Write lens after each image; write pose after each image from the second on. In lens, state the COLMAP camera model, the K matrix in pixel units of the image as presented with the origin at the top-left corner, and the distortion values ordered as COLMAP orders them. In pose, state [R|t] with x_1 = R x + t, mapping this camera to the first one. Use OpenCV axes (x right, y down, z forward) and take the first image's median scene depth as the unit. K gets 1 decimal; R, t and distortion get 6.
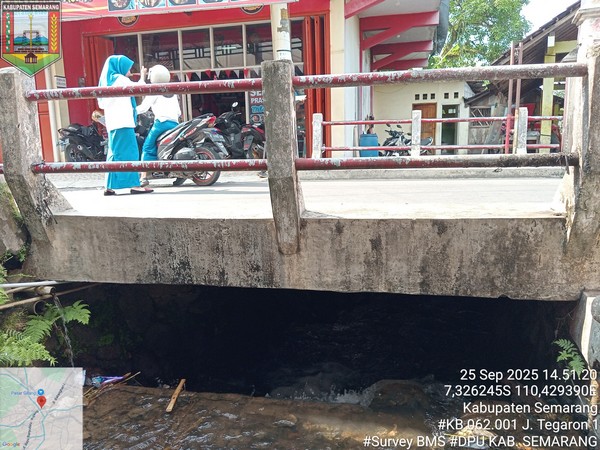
lens RADIAL K [[456.5, 0, 302.5], [0, 456.5, 223.4], [0, 0, 1]] dist [0.053474, -0.118765]
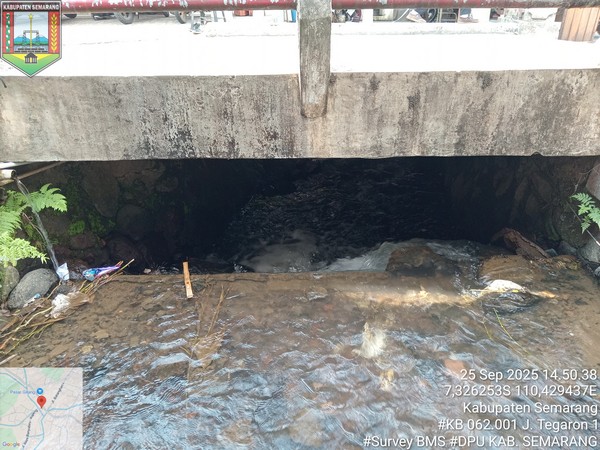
lens RADIAL K [[456.5, 0, 302.5], [0, 456.5, 223.4], [0, 0, 1]] dist [0.053474, -0.118765]
pose [[0.979898, -0.075021, 0.184856, -0.224584], [0.021088, 0.960361, 0.277962, 0.018770], [-0.198382, -0.268476, 0.942637, 0.133643]]
